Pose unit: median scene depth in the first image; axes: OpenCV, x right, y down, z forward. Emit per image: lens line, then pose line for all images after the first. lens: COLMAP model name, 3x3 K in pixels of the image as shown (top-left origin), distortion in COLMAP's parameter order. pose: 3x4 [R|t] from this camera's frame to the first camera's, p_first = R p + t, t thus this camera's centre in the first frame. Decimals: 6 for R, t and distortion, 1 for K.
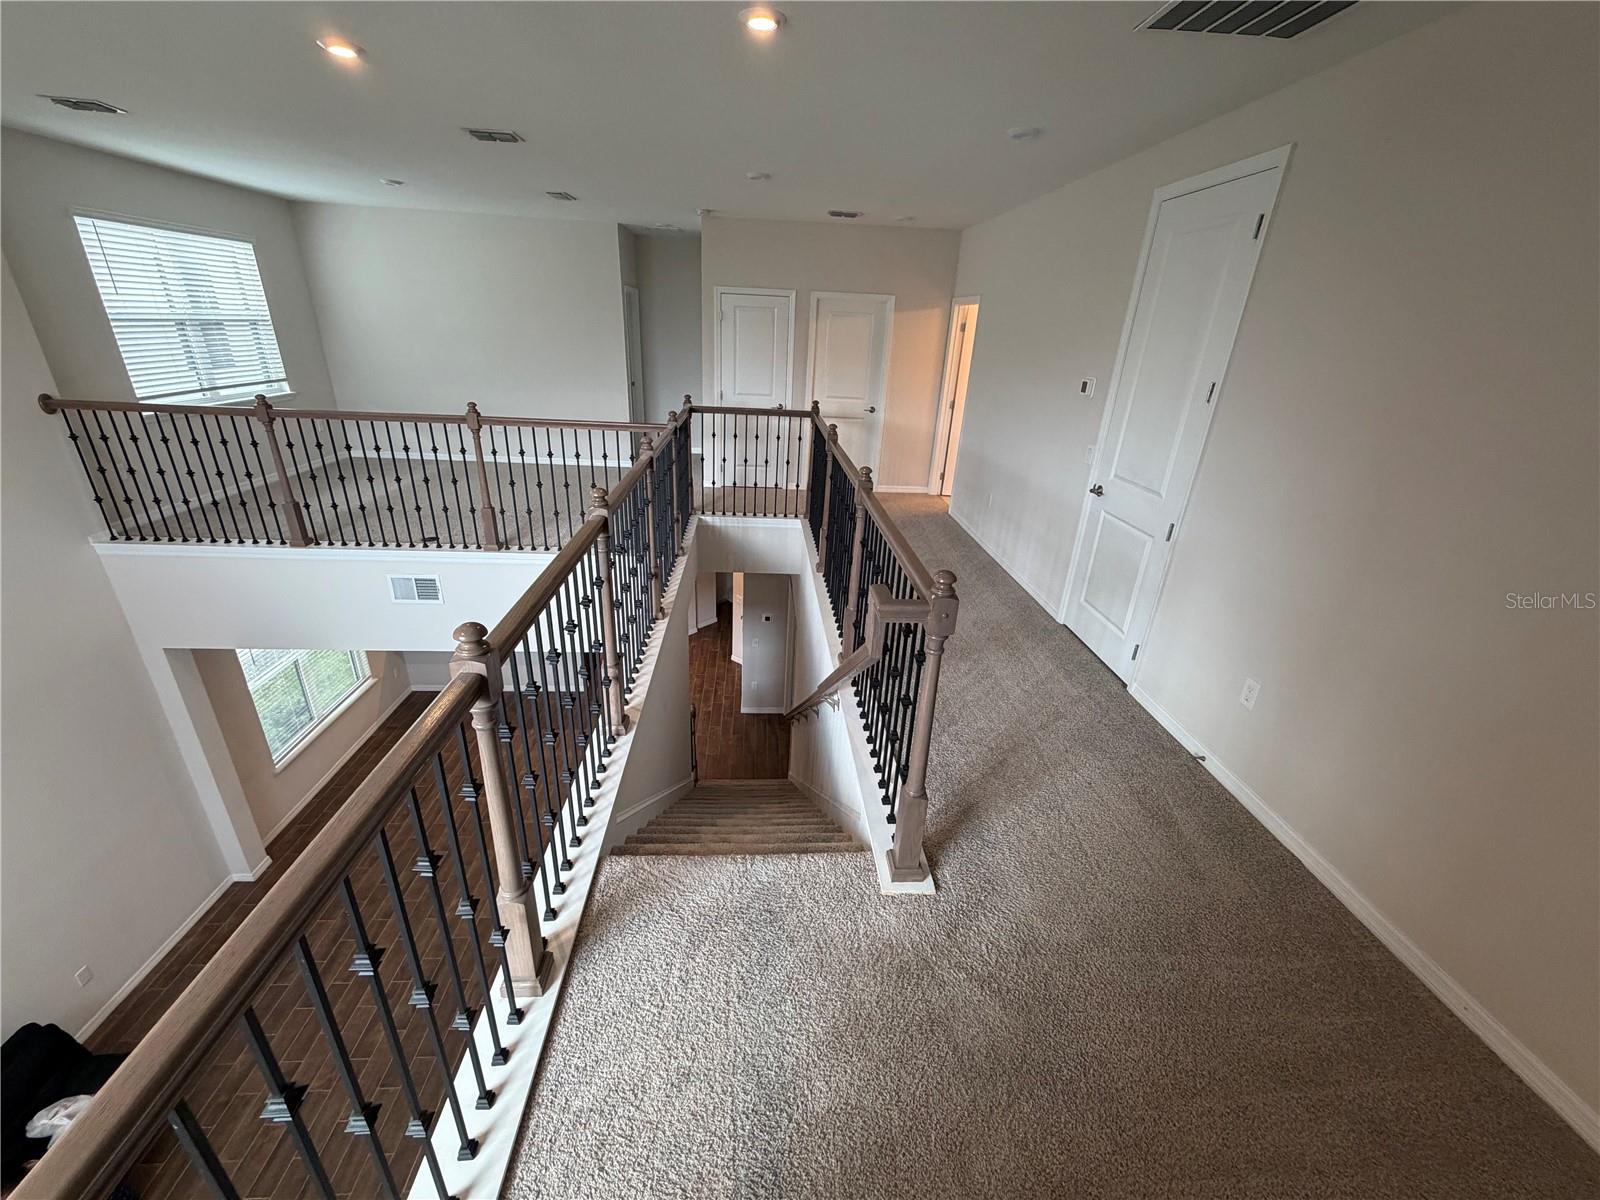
lens RADIAL K [[637.5, 0, 797.8], [0, 637.5, 598.6], [0, 0, 1]] dist [-0.001097, 0.000596]
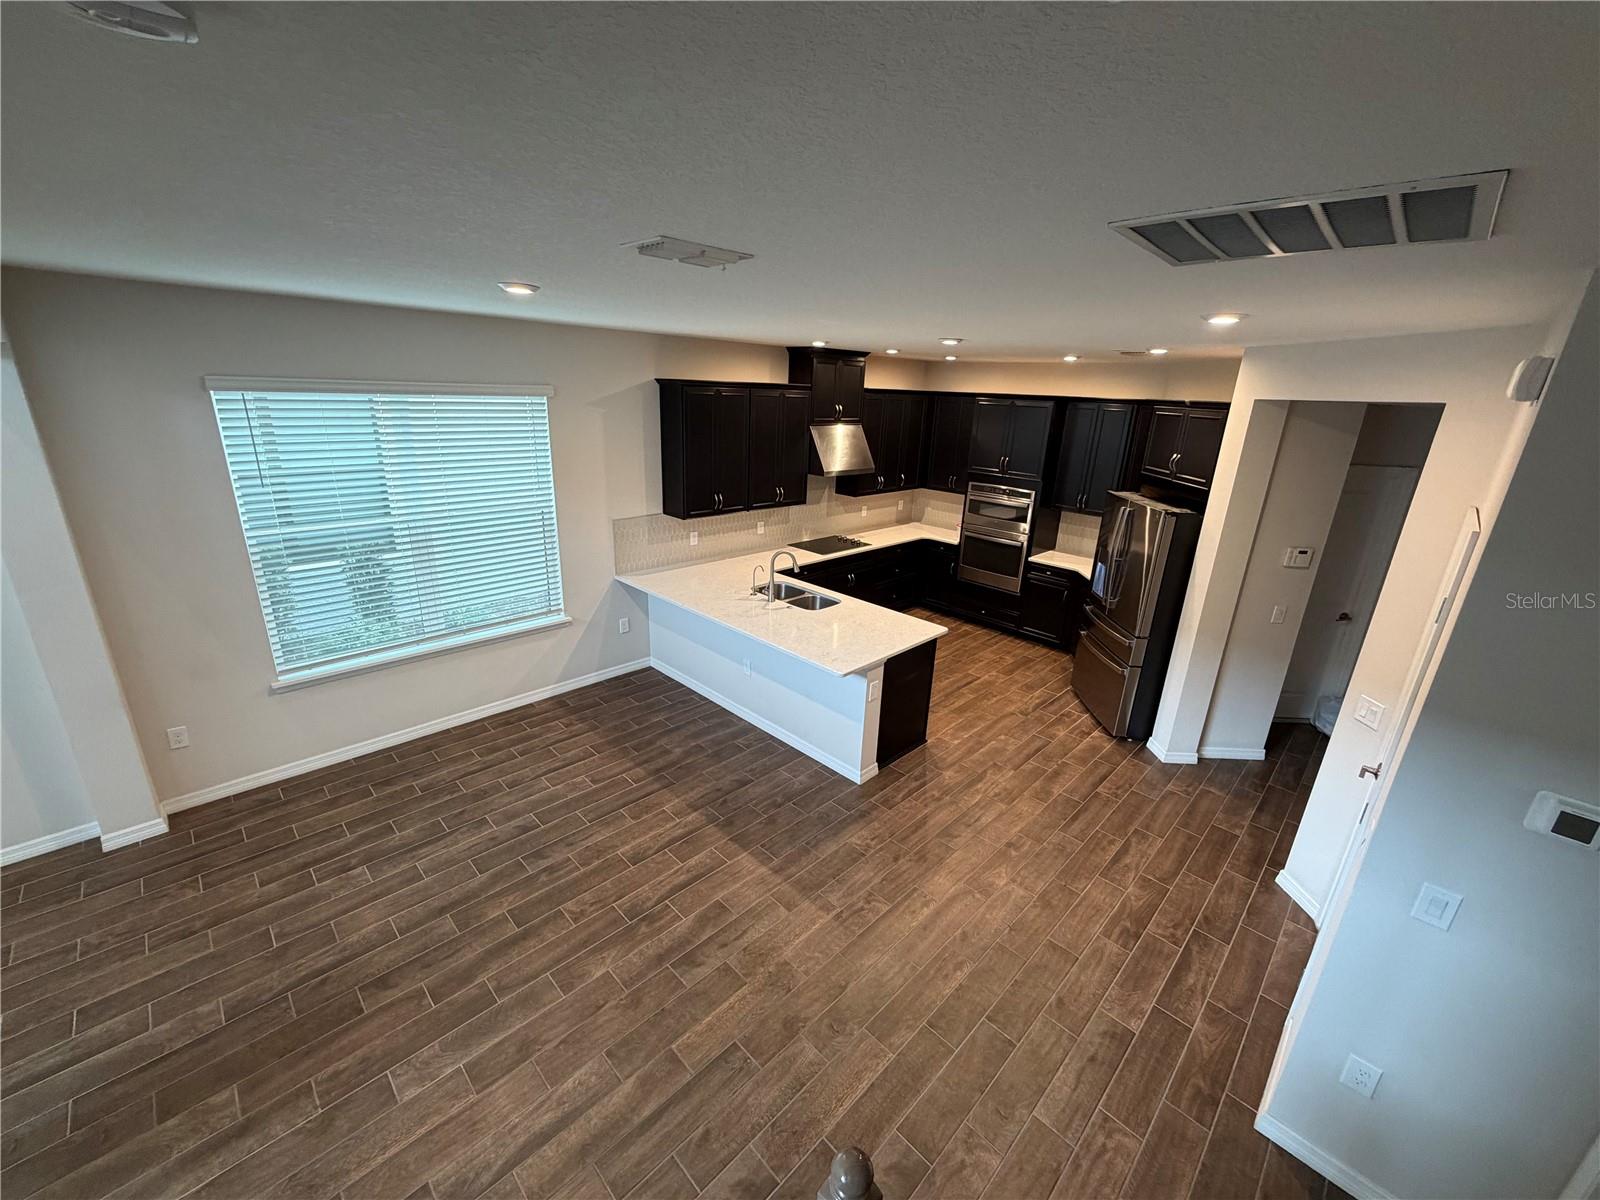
lens RADIAL K [[637.5, 0, 796.3], [0, 637.5, 599.5], [0, 0, 1]] dist [-0.001097, 0.000596]
pose [[0.661518, 0.216896, -0.717879, -0.062278], [-0.304857, 0.952374, 0.006822, 0.028896], [0.685169, 0.214338, 0.696134, 0.553436]]
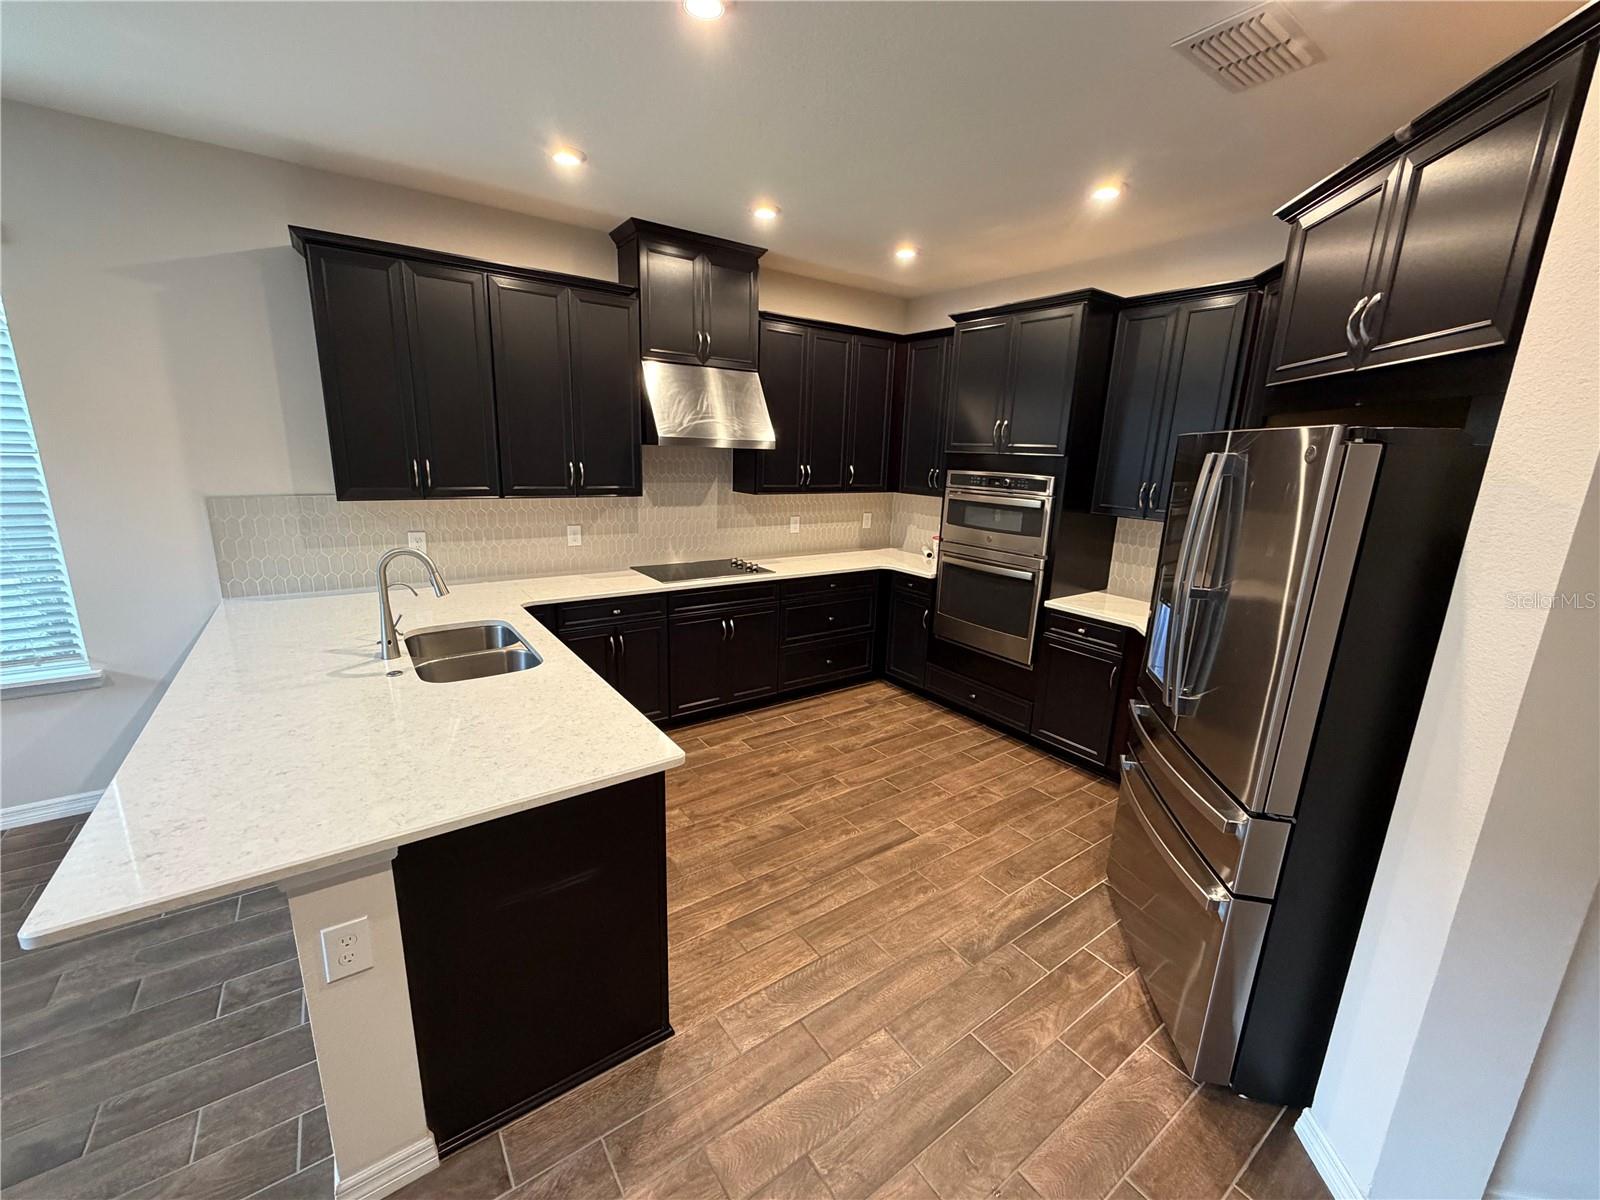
lens RADIAL K [[637.5, 0, 799.1], [0, 637.5, 598.0], [0, 0, 1]] dist [-0.001097, 0.000596]
pose [[0.532322, 0.165614, -0.830184, -0.155899], [-0.343630, 0.938521, -0.033113, -0.019430], [0.773661, 0.302903, 0.556506, 0.838695]]
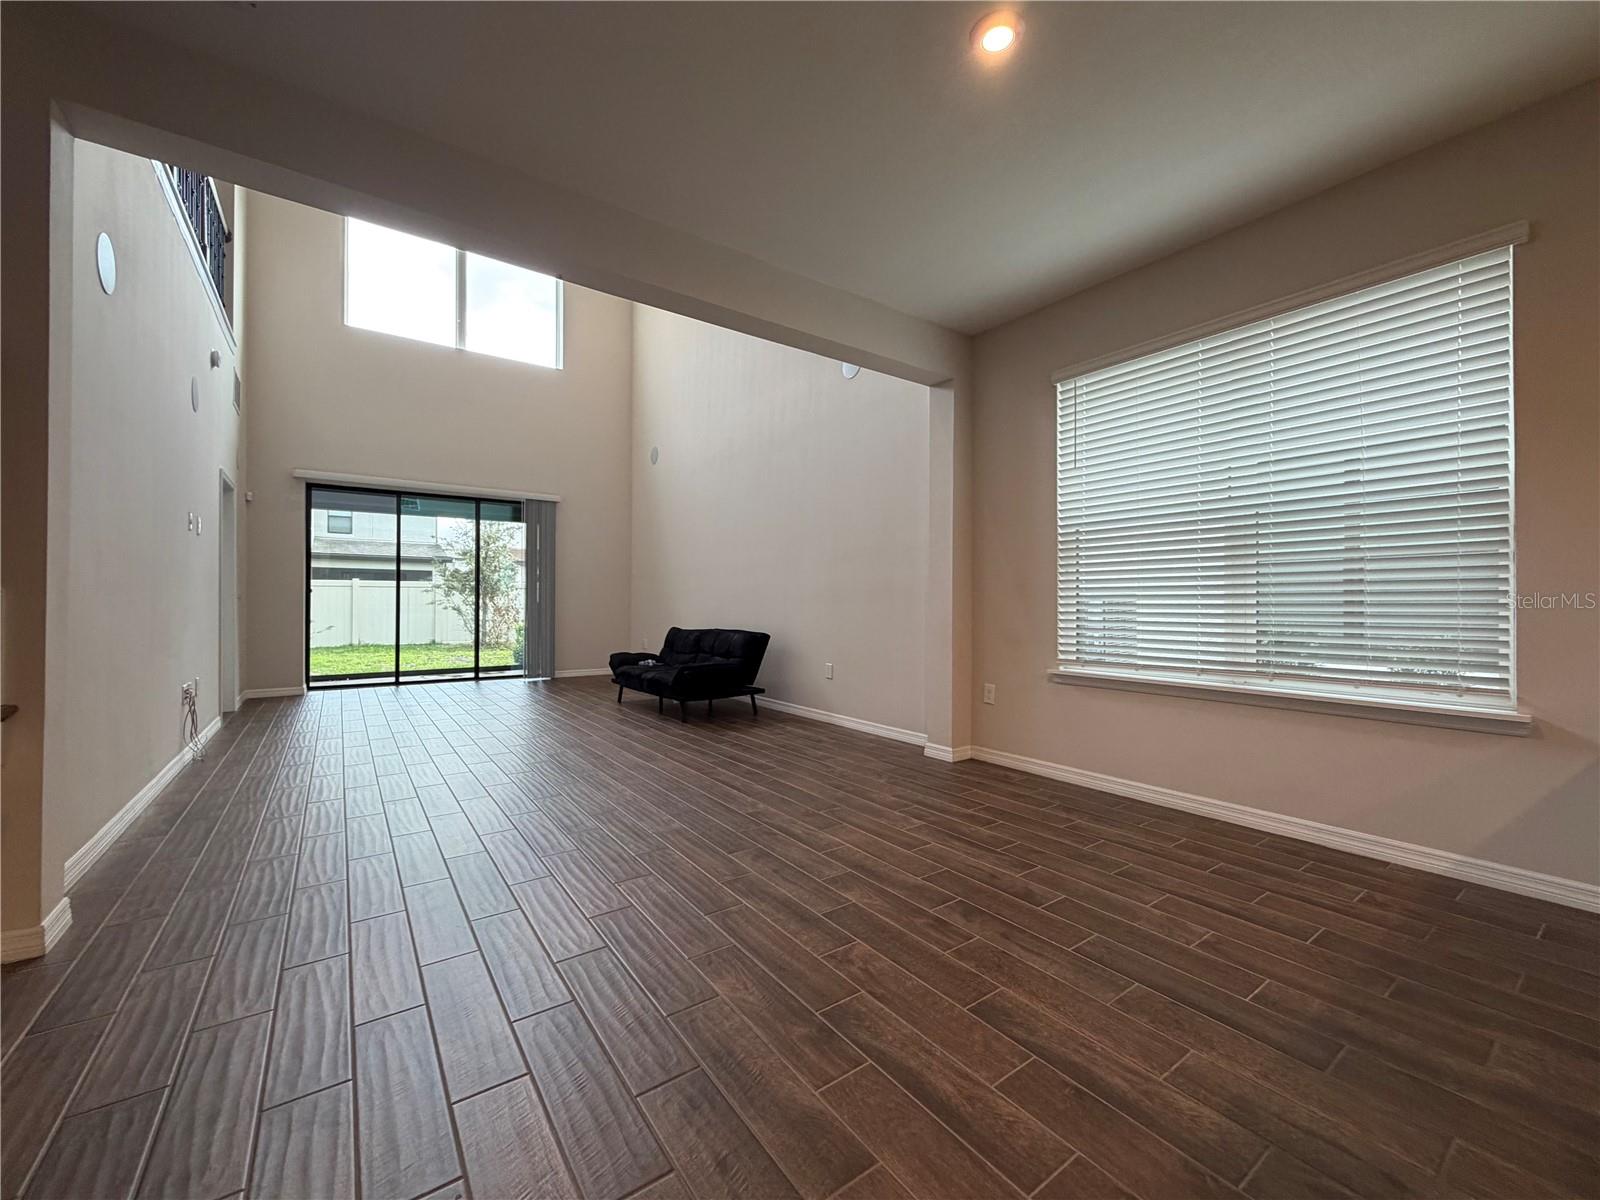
lens RADIAL K [[637.5, 0, 799.8], [0, 637.5, 606.1], [0, 0, 1]] dist [-0.001097, 0.000596]
pose [[-0.844900, -0.046111, -0.532933, -0.196128], [-0.249576, 0.915176, 0.316488, 0.057088], [0.473134, 0.400408, -0.784740, 0.807325]]
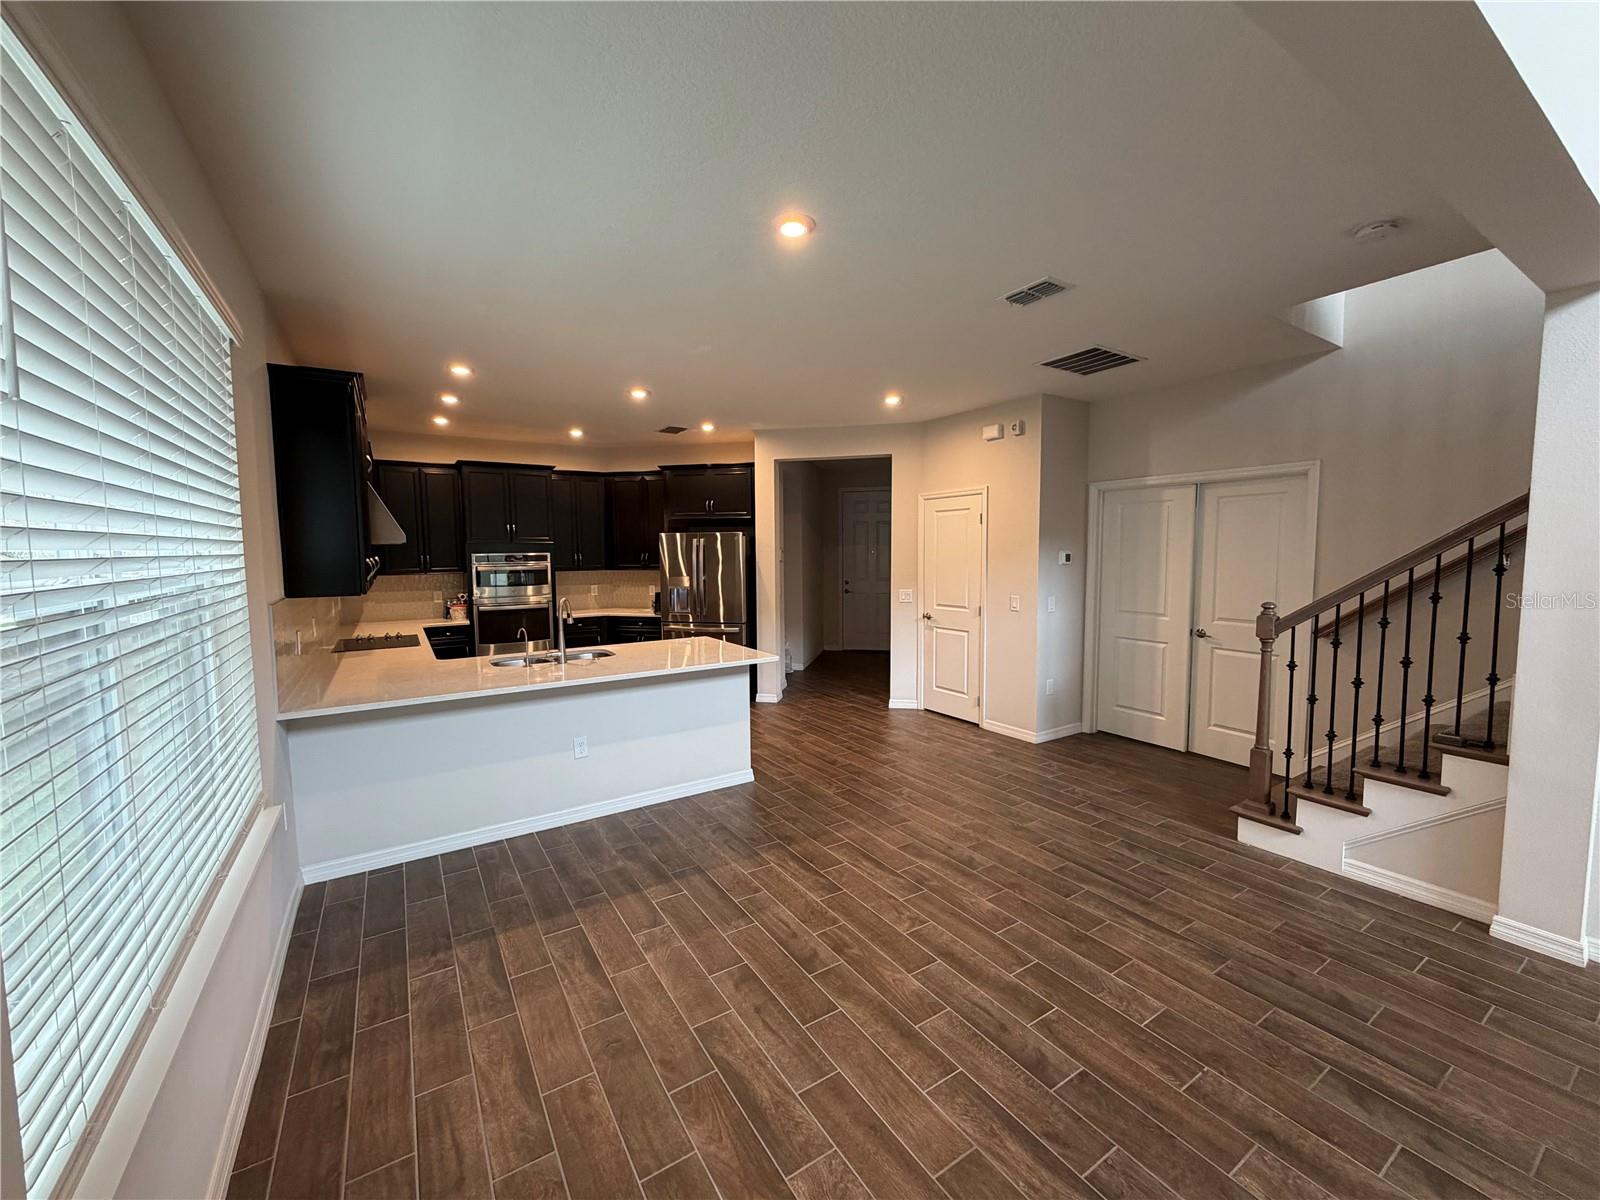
lens RADIAL K [[637.5, 0, 799.5], [0, 637.5, 599.5], [0, 0, 1]] dist [-0.001097, 0.000596]
pose [[0.873148, -0.091467, 0.478797, -0.451760], [0.236913, 0.938053, -0.252841, 0.128688], [-0.426011, 0.334201, 0.840729, 0.479716]]
